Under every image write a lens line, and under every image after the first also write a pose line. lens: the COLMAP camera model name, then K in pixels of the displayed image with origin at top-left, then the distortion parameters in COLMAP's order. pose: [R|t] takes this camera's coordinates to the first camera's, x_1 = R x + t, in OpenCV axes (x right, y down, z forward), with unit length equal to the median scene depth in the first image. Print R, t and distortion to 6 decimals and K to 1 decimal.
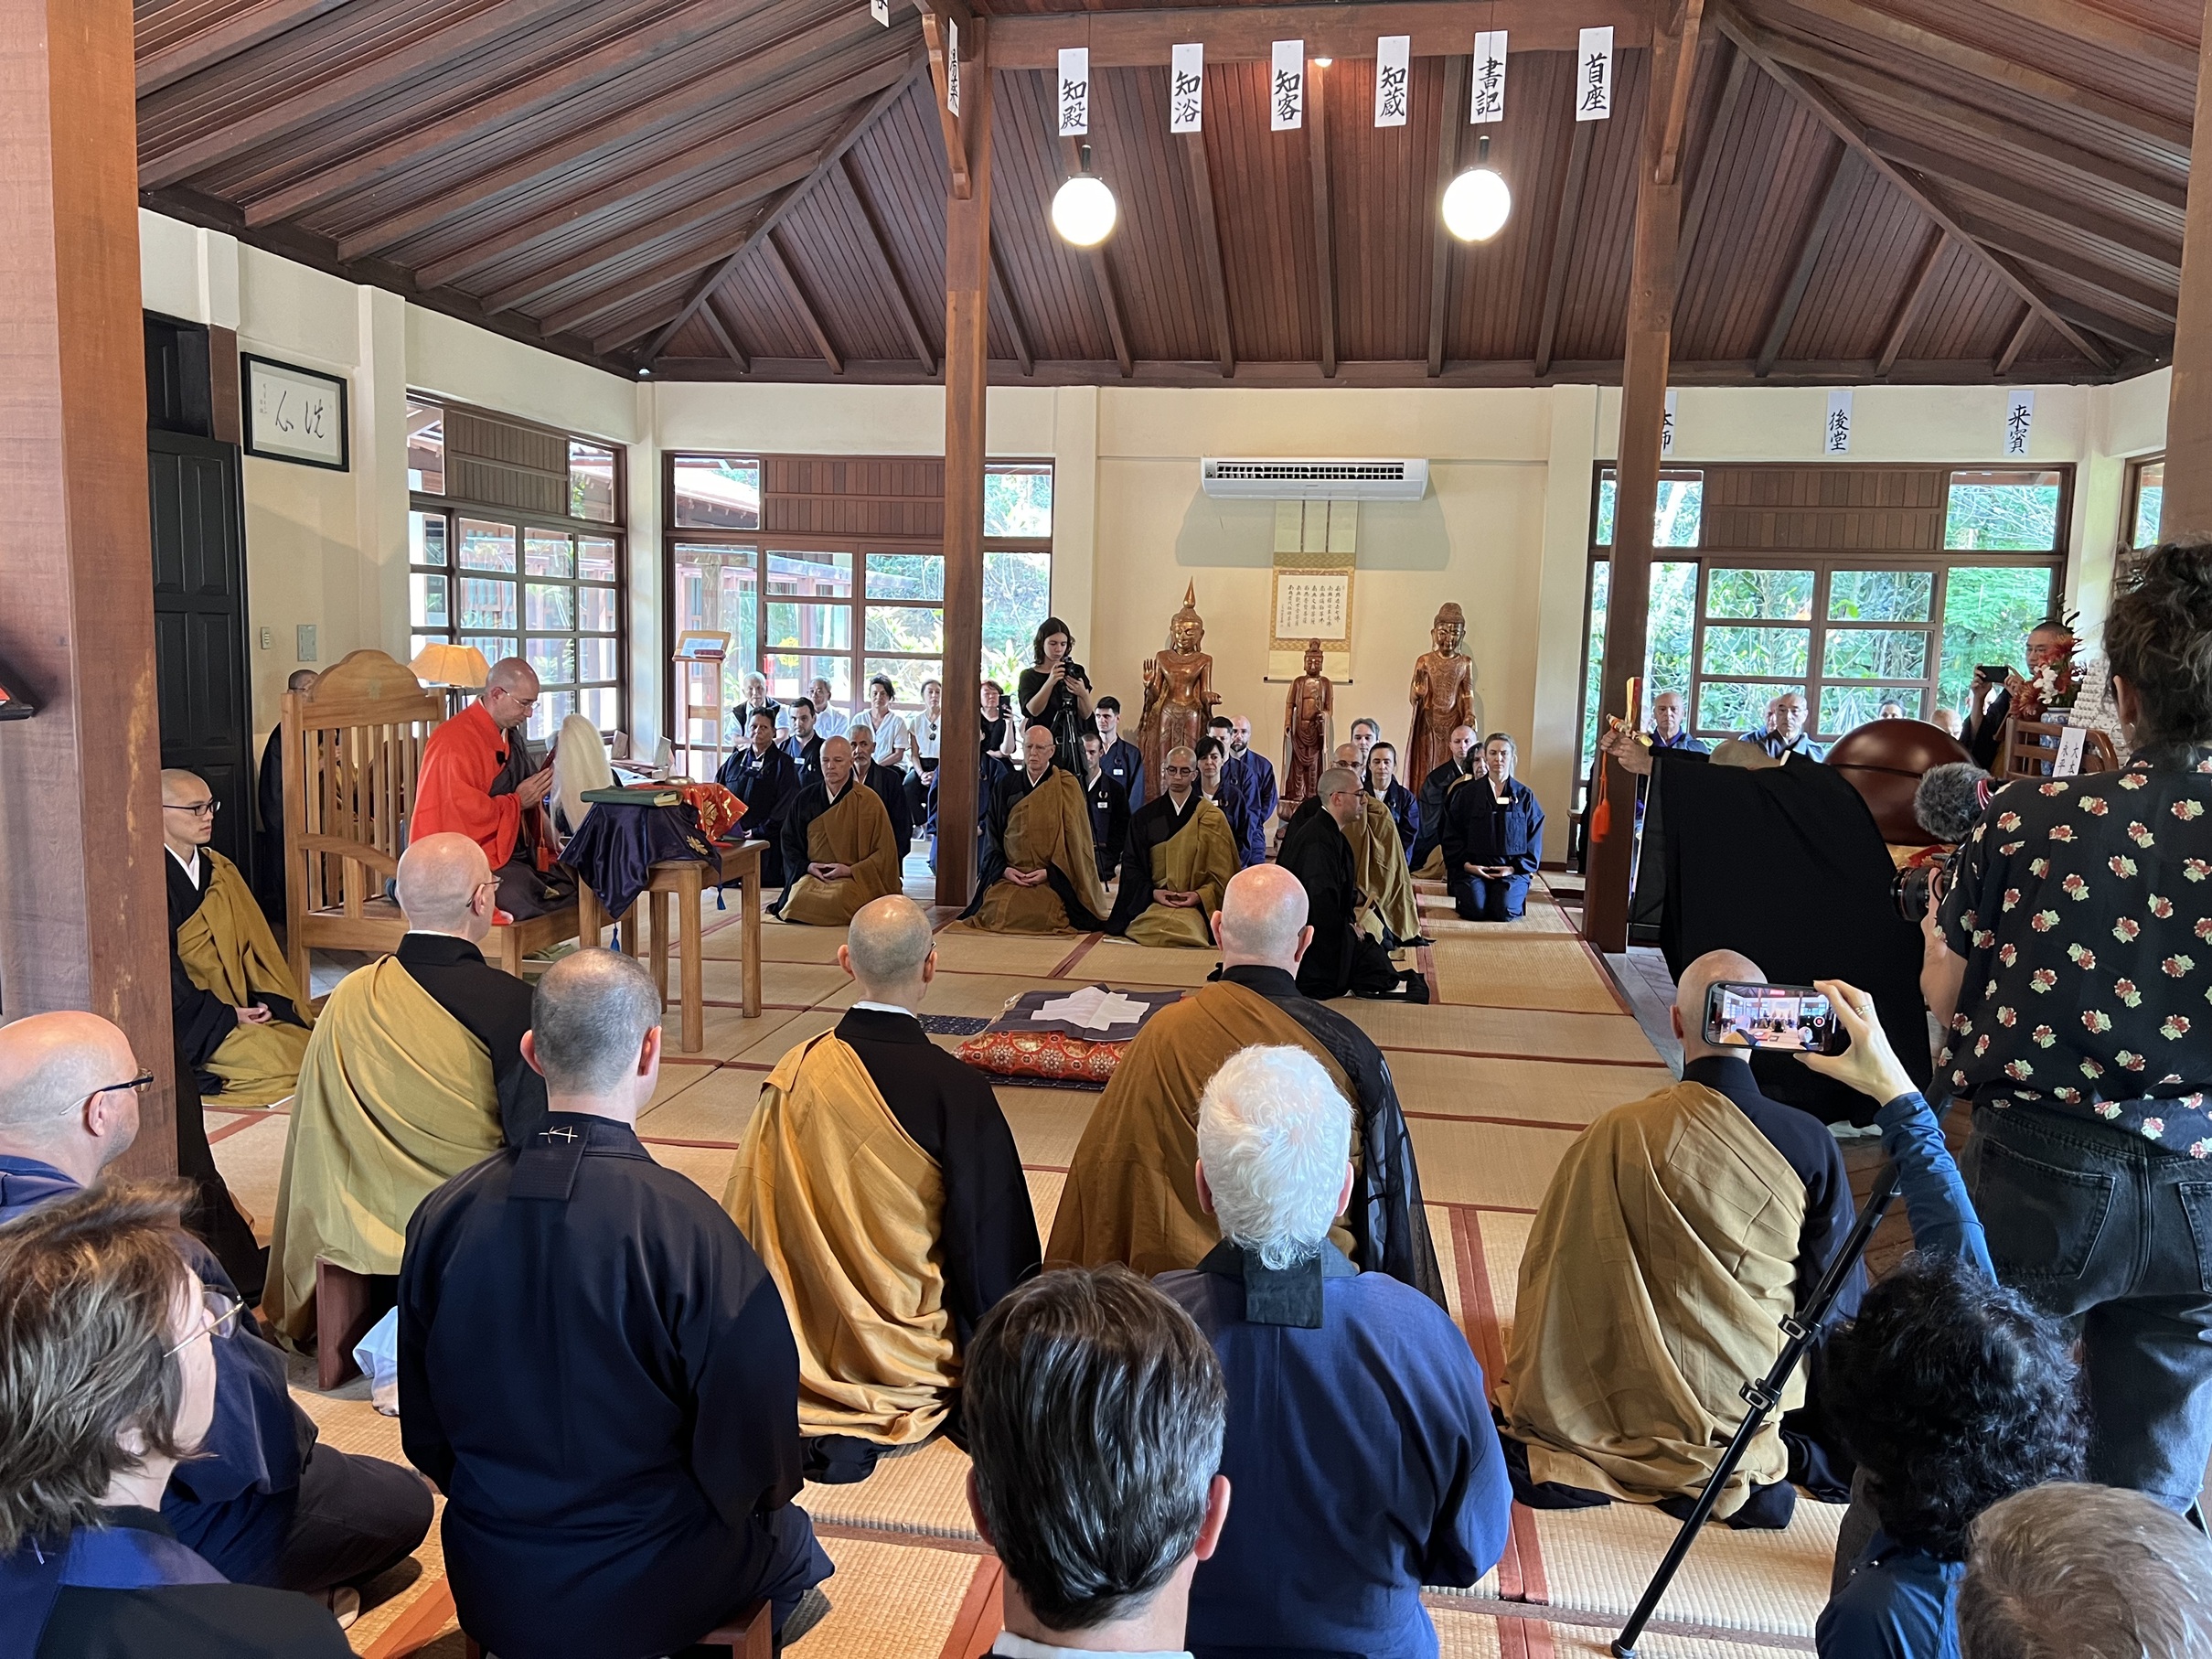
lens RADIAL K [[1622.8, 0, 1108.4], [0, 1622.8, 775.8], [0, 0, 1]] dist [0.045068, -0.004079]
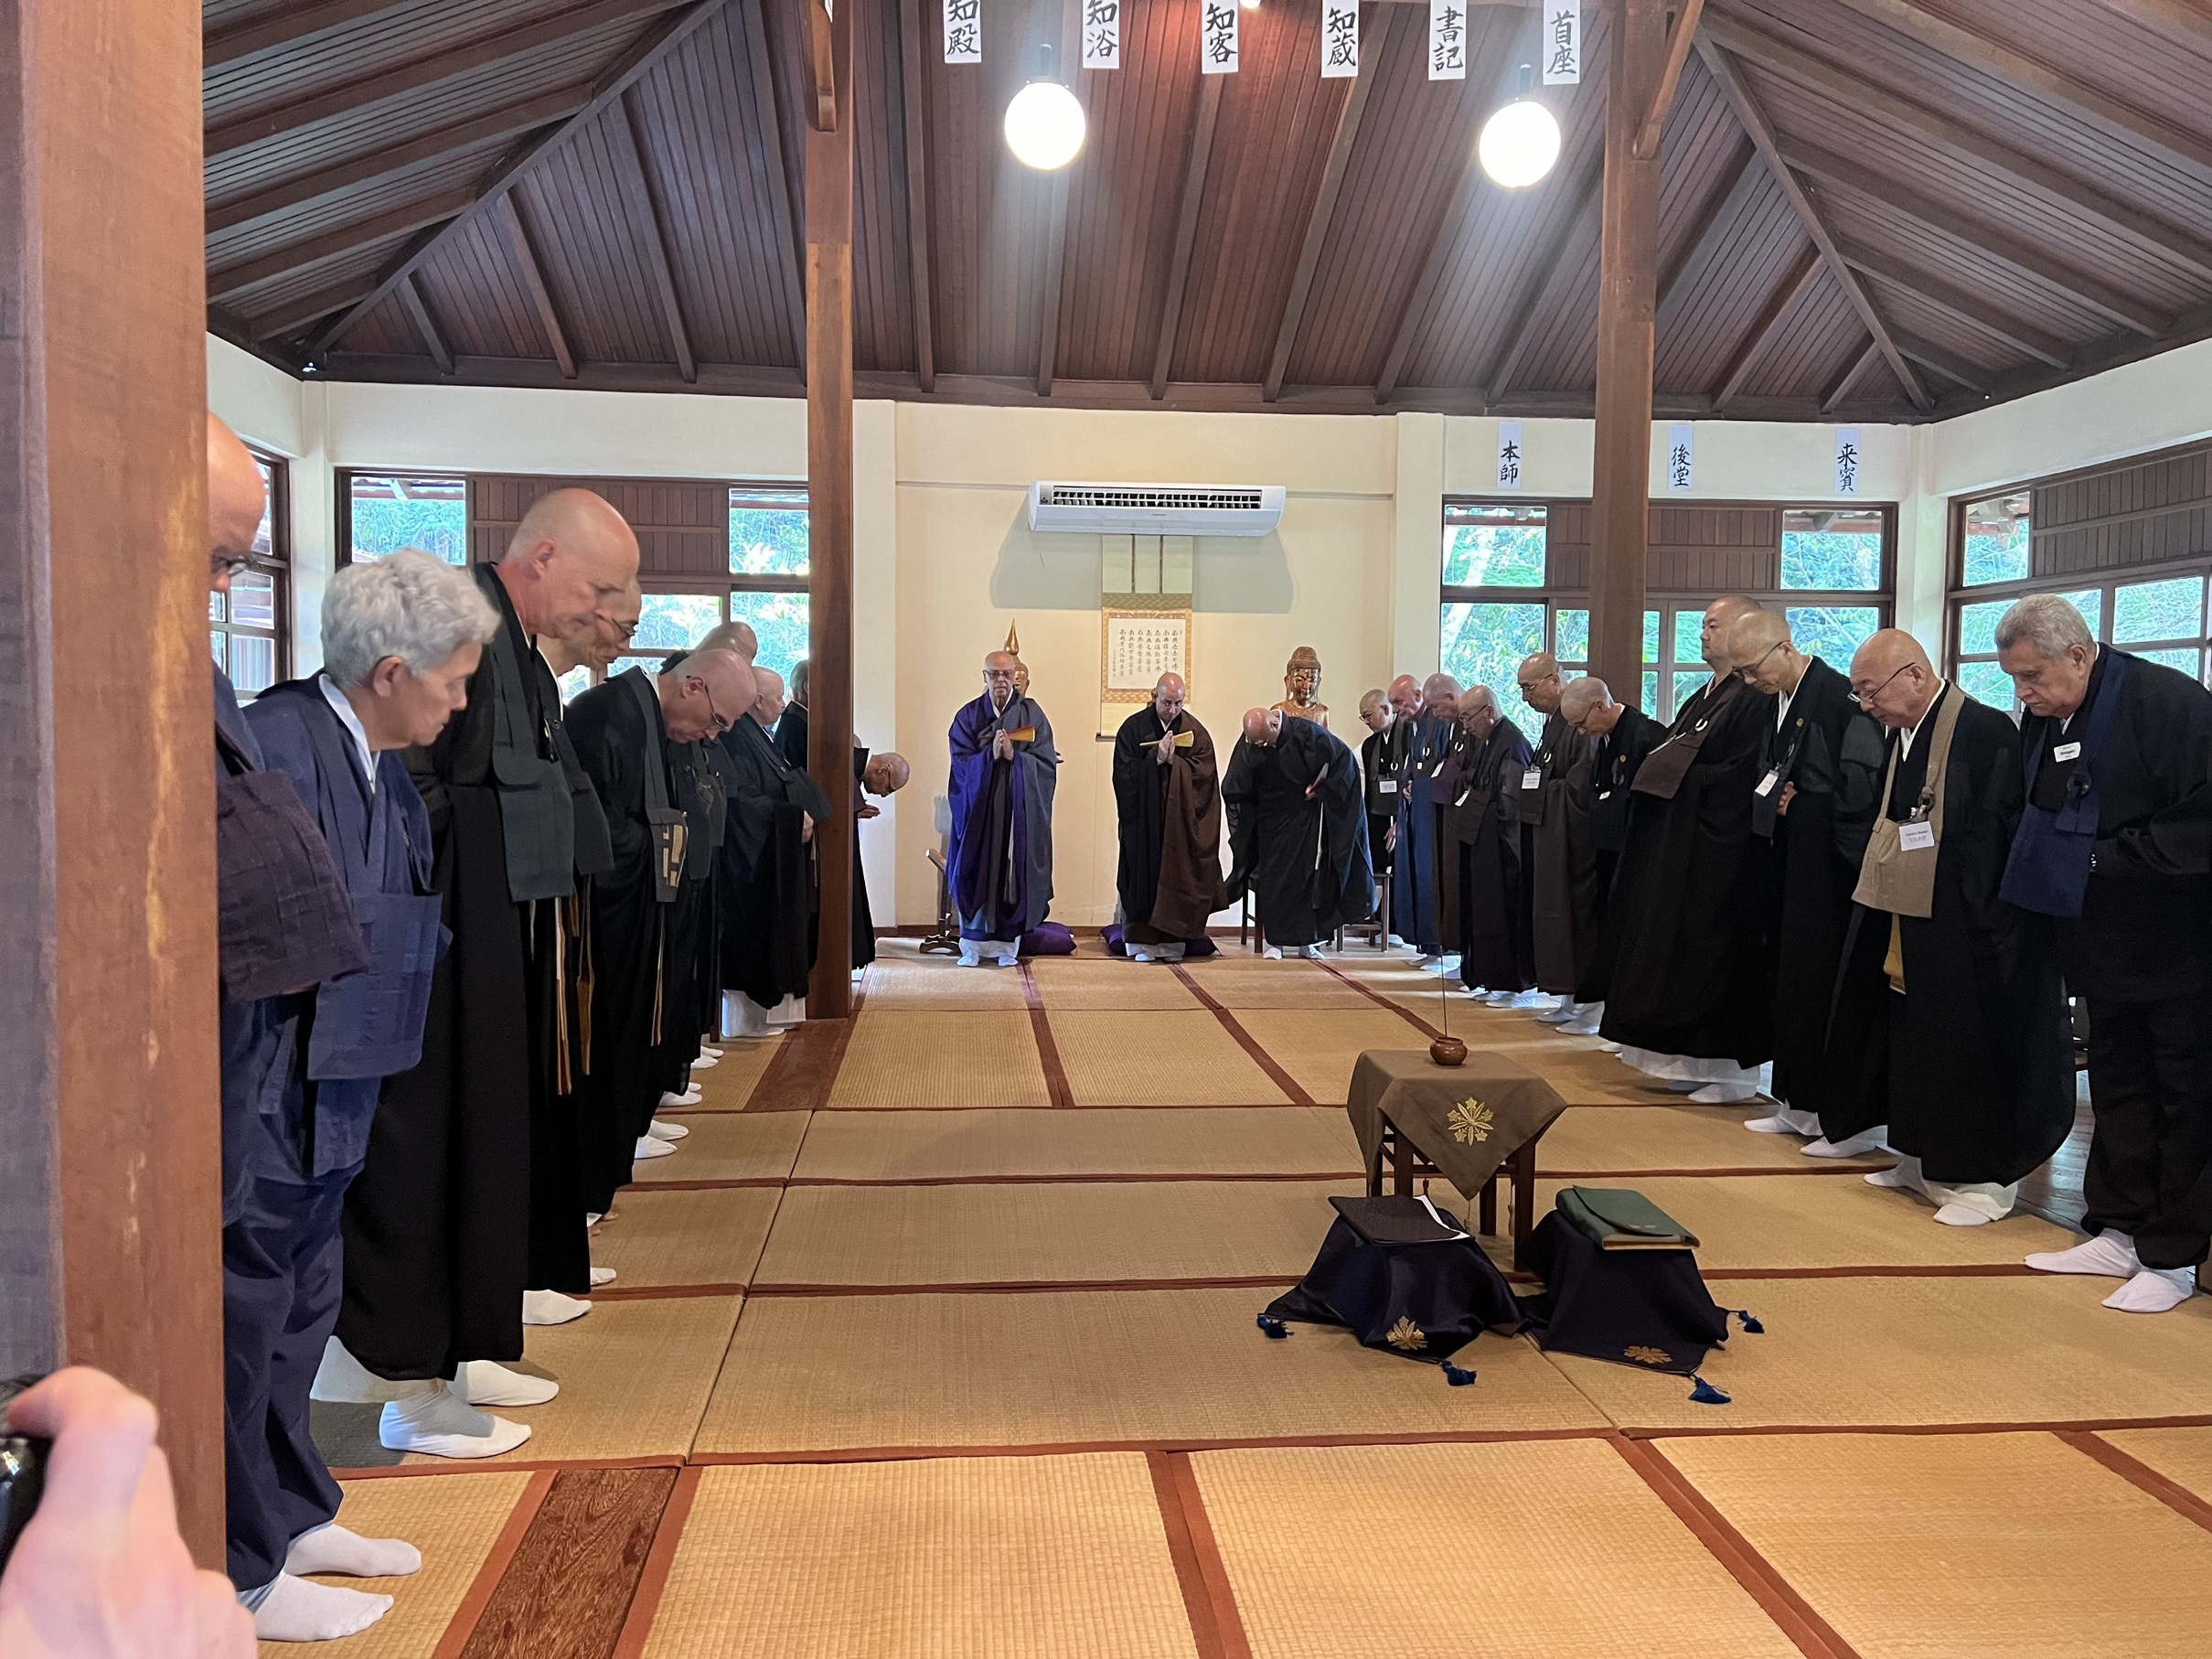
lens RADIAL K [[1622.8, 0, 1108.4], [0, 1622.8, 775.8], [0, 0, 1]] dist [0.045068, -0.004079]
pose [[0.969735, -0.025360, 0.242838, -0.123137], [0.038178, 0.998107, -0.048224, 0.005364], [-0.241155, 0.056035, 0.968867, 0.160454]]
